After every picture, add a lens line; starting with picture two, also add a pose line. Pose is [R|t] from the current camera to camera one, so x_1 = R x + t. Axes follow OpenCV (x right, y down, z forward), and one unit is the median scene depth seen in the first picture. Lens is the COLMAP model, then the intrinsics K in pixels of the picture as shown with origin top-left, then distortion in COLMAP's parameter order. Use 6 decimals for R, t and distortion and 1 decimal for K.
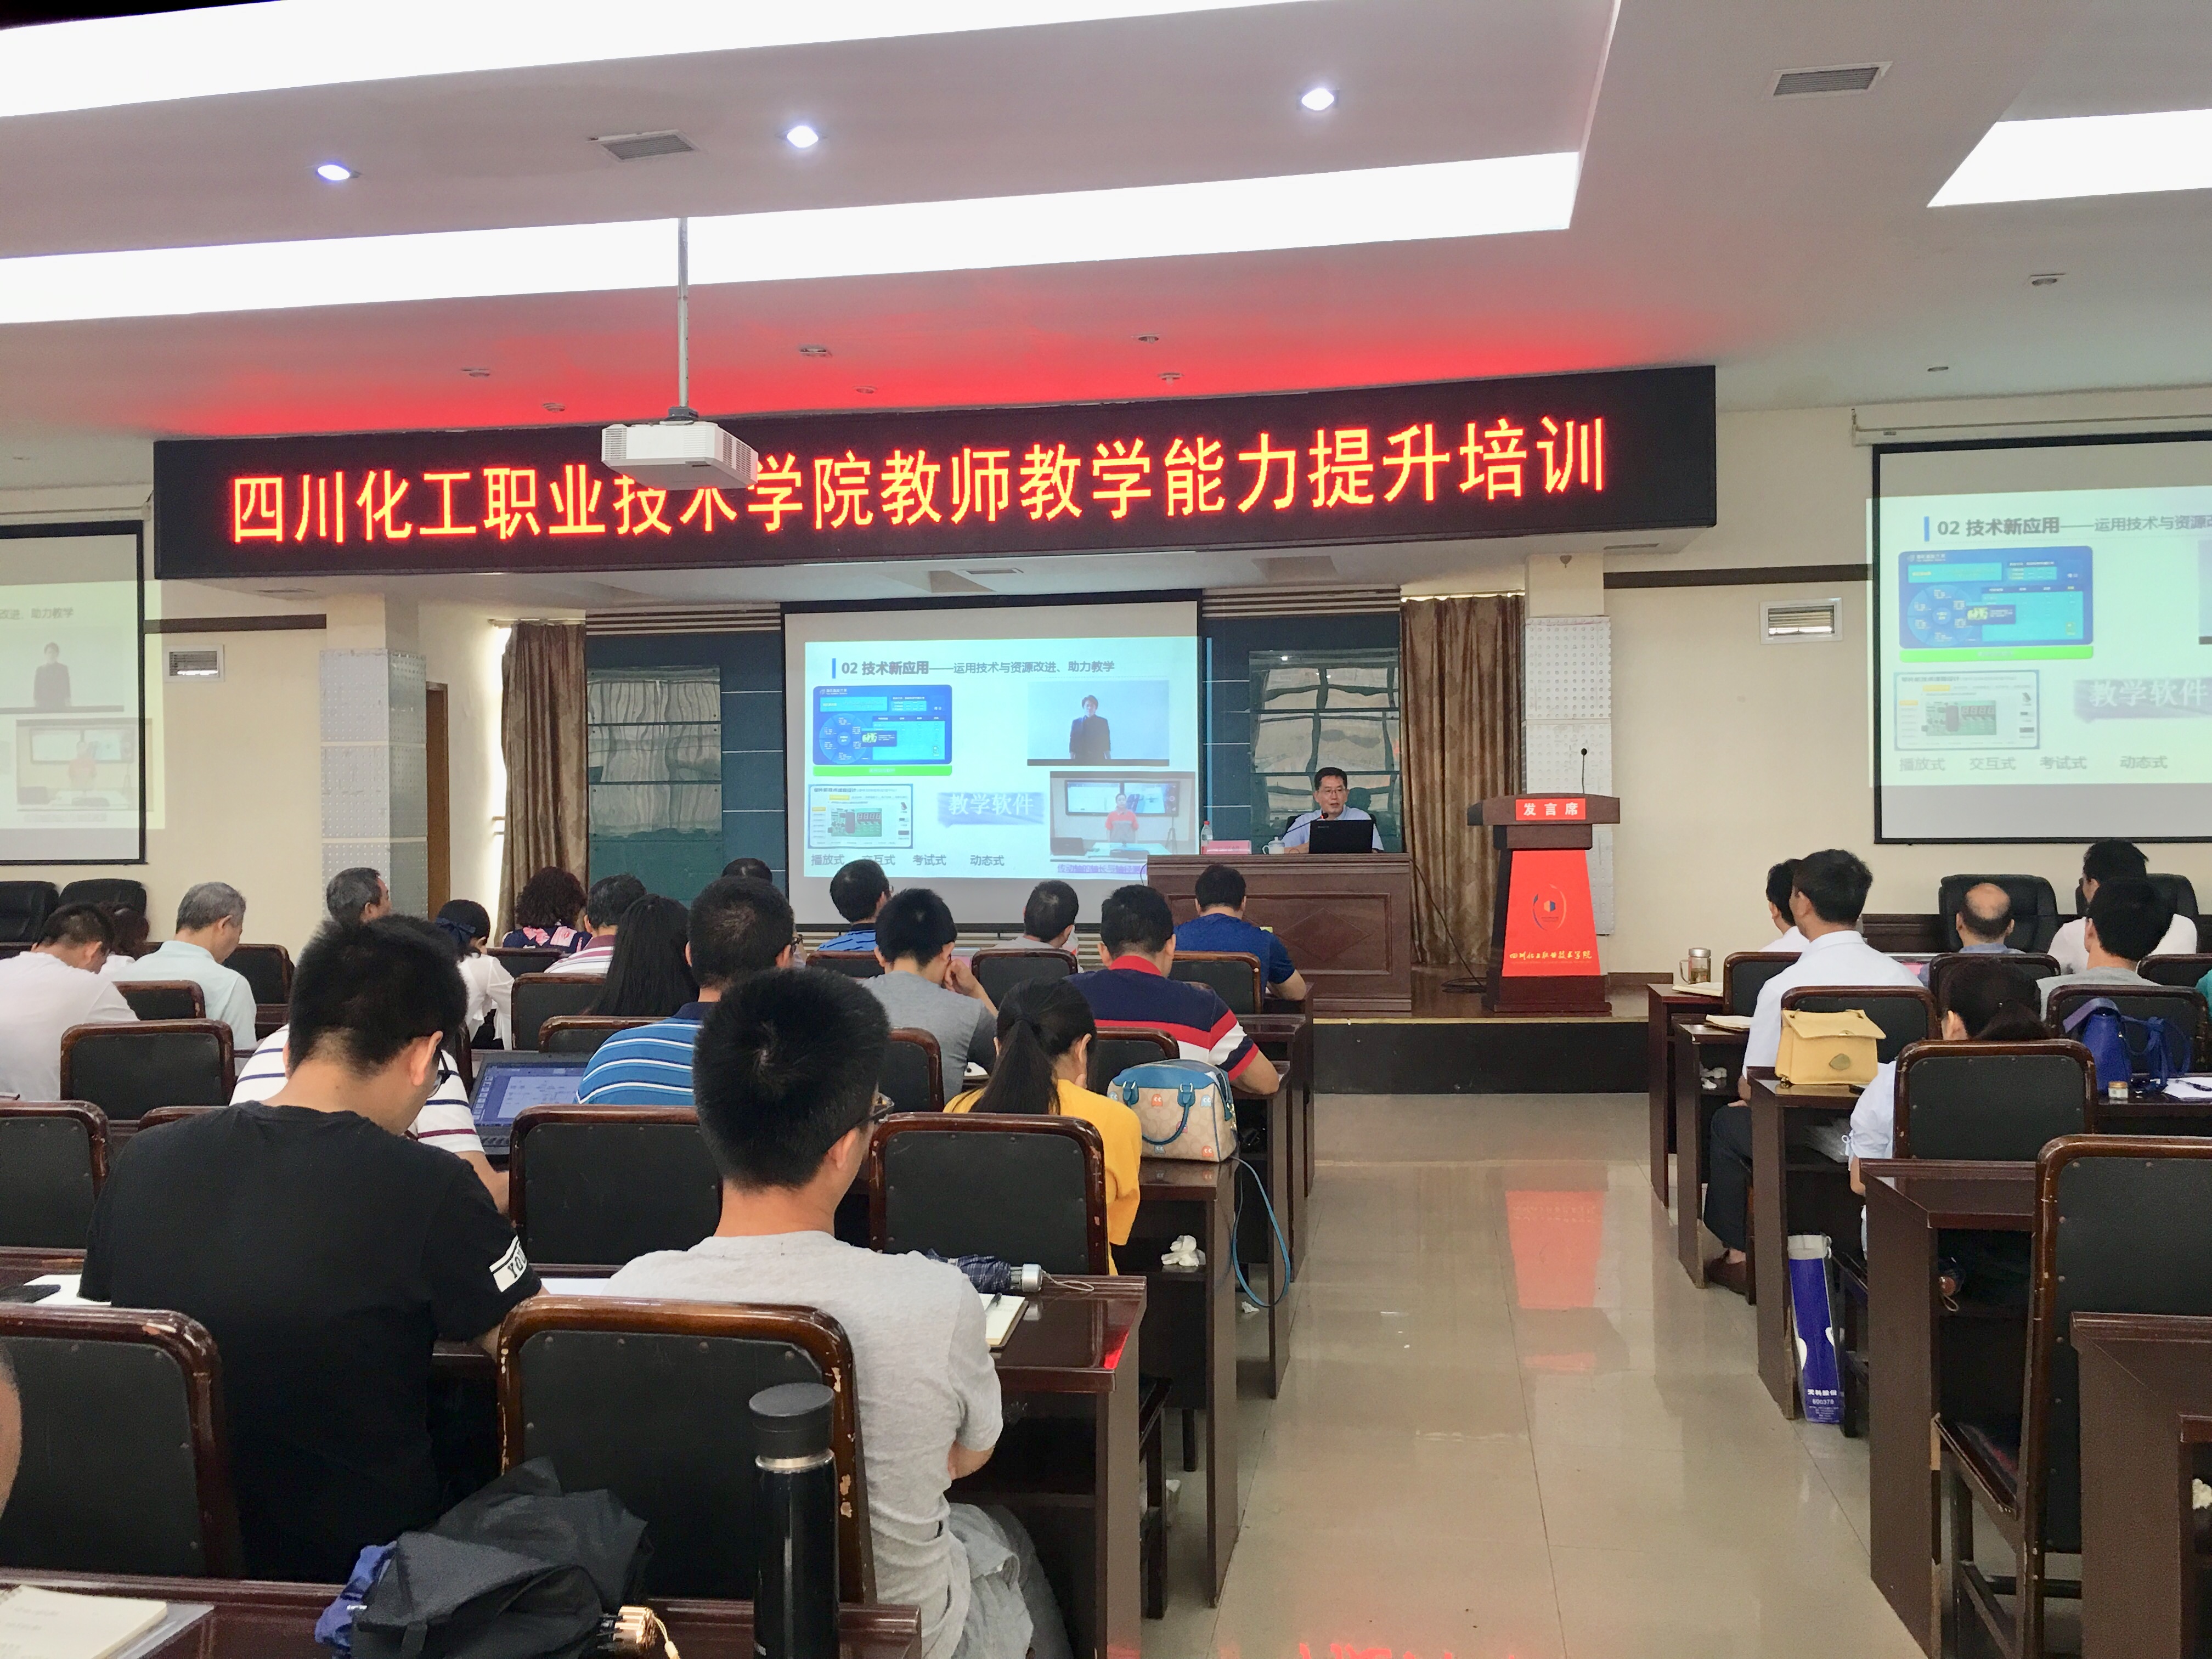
lens RADIAL K [[1801.2, 0, 1096.1], [0, 1801.2, 813.3], [0, 0, 1]] dist [0.061978, -0.065421]
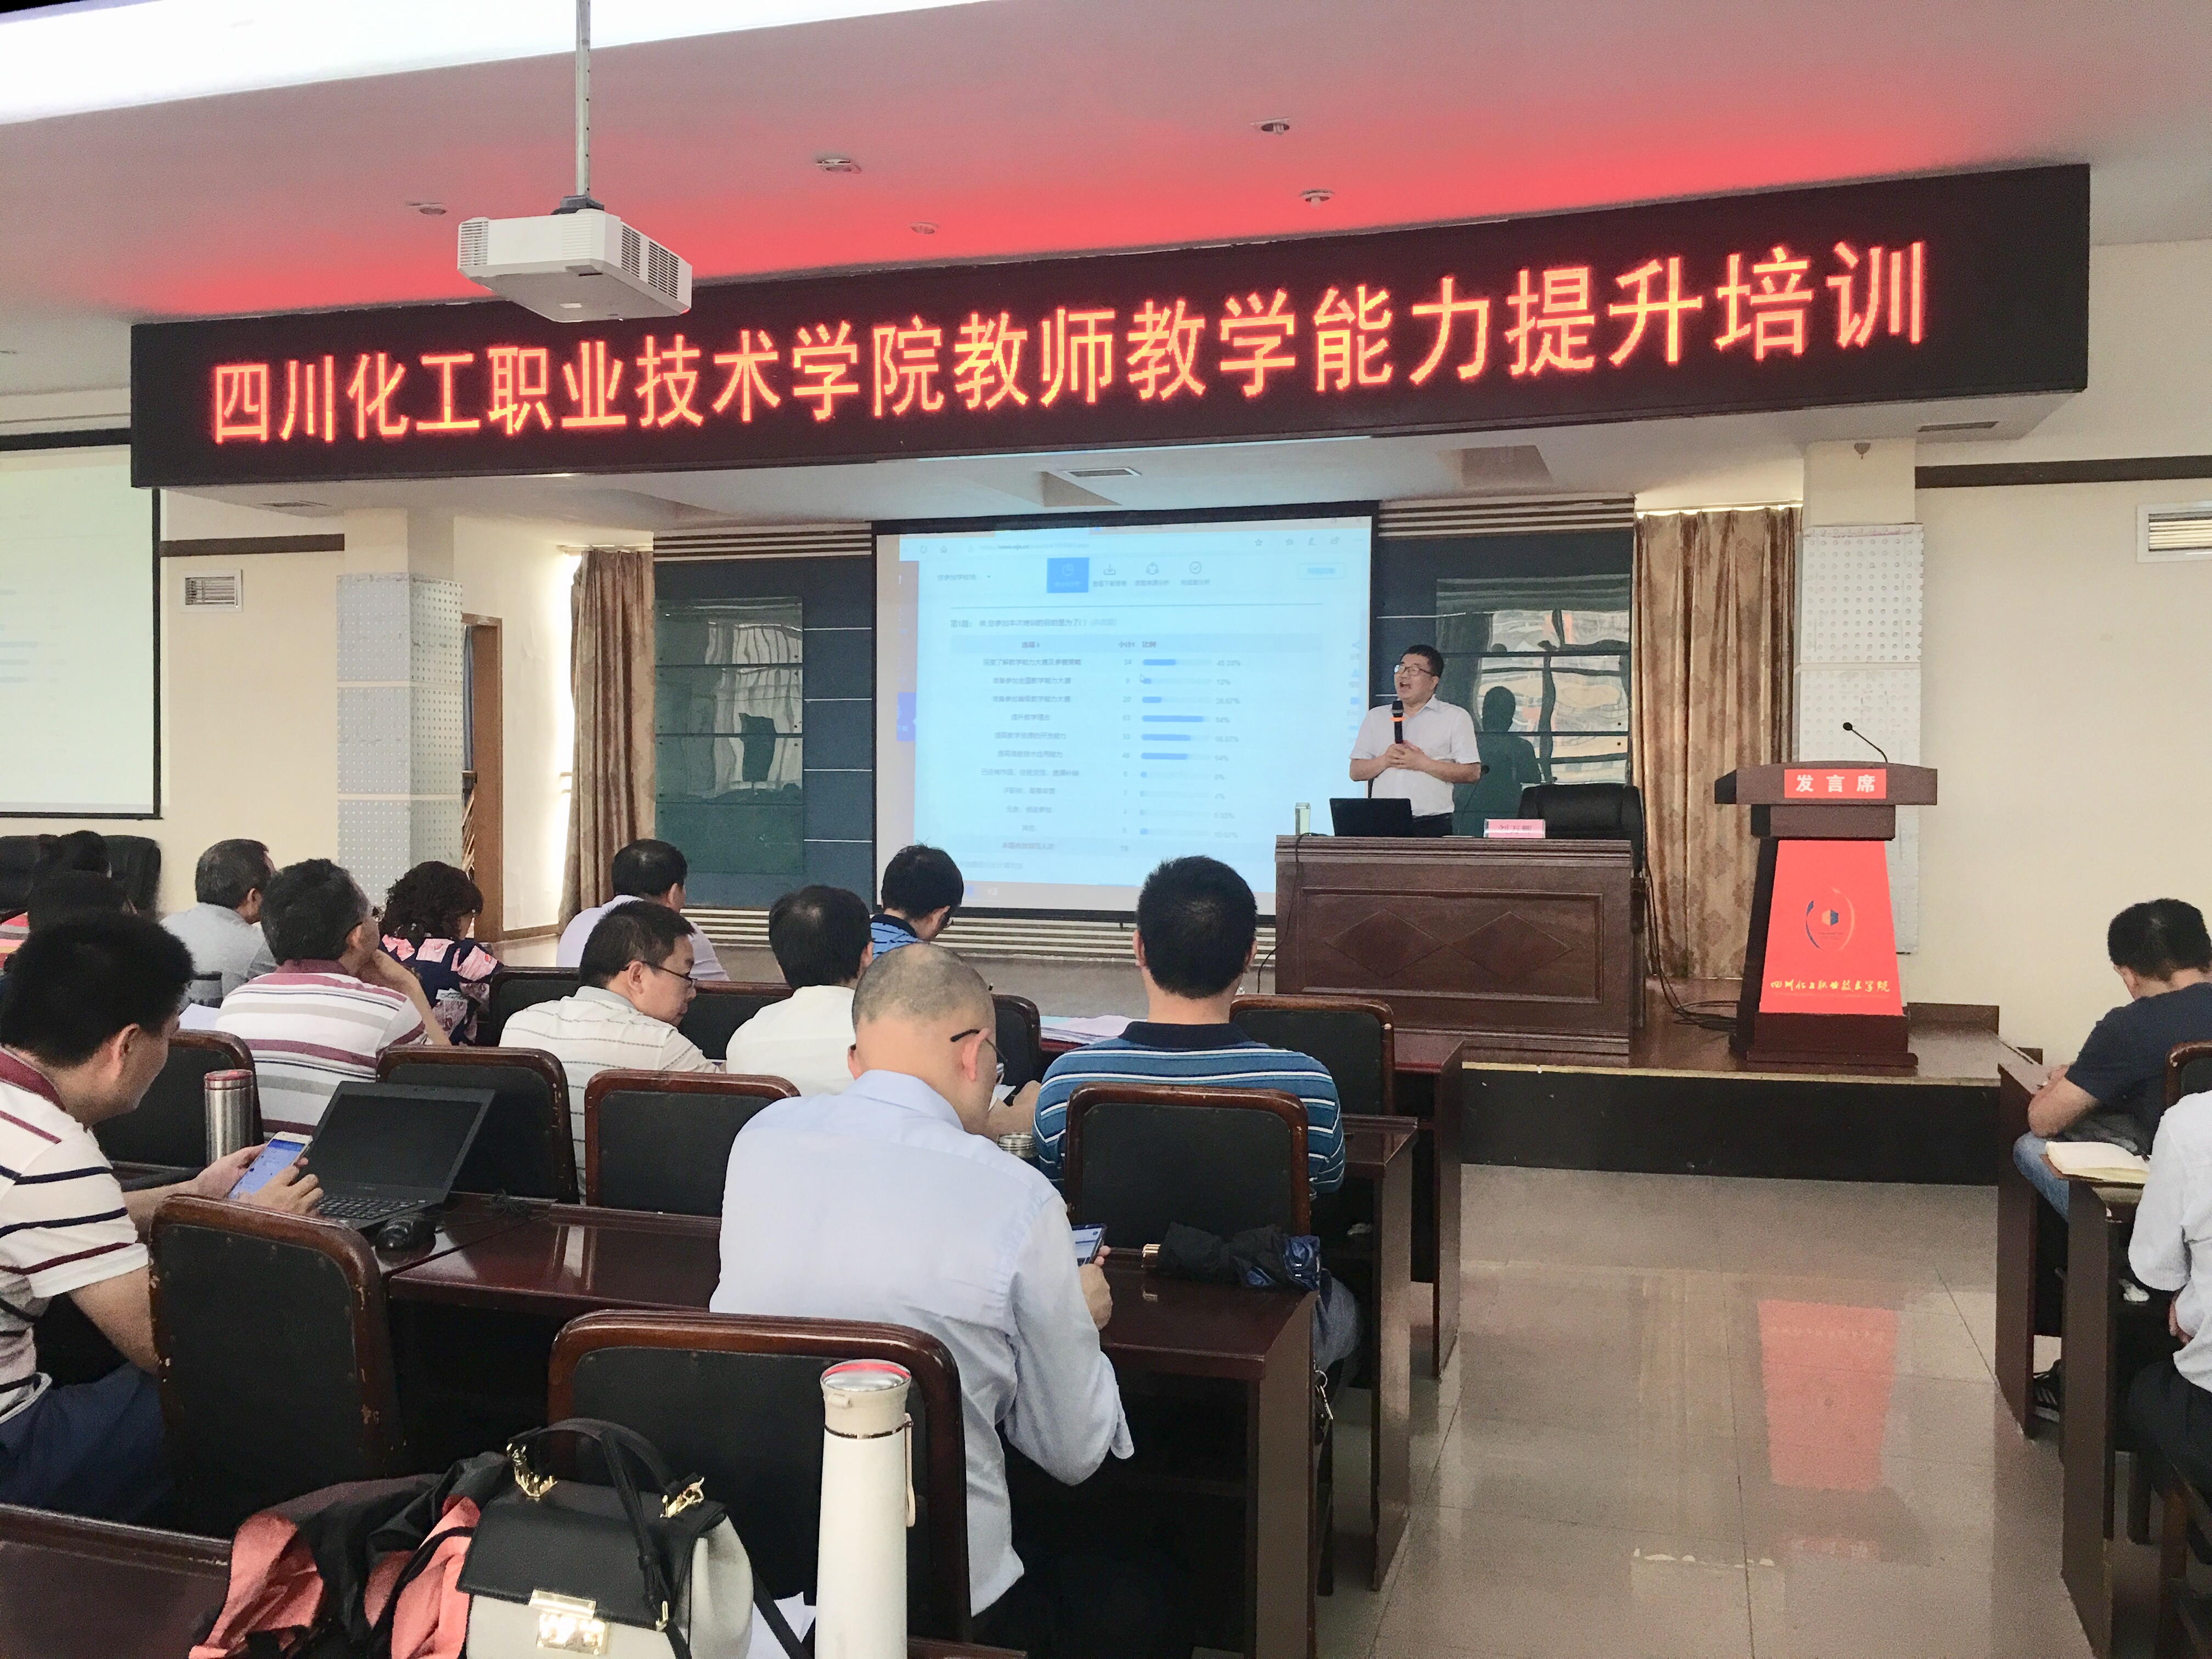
lens RADIAL K [[1801.2, 0, 1096.1], [0, 1801.2, 813.3], [0, 0, 1]] dist [0.061978, -0.065421]
pose [[0.991277, 0.018750, -0.130454, 0.049305], [-0.016265, 0.999666, 0.020092, -0.000153], [0.130787, -0.017795, 0.991251, 0.221686]]
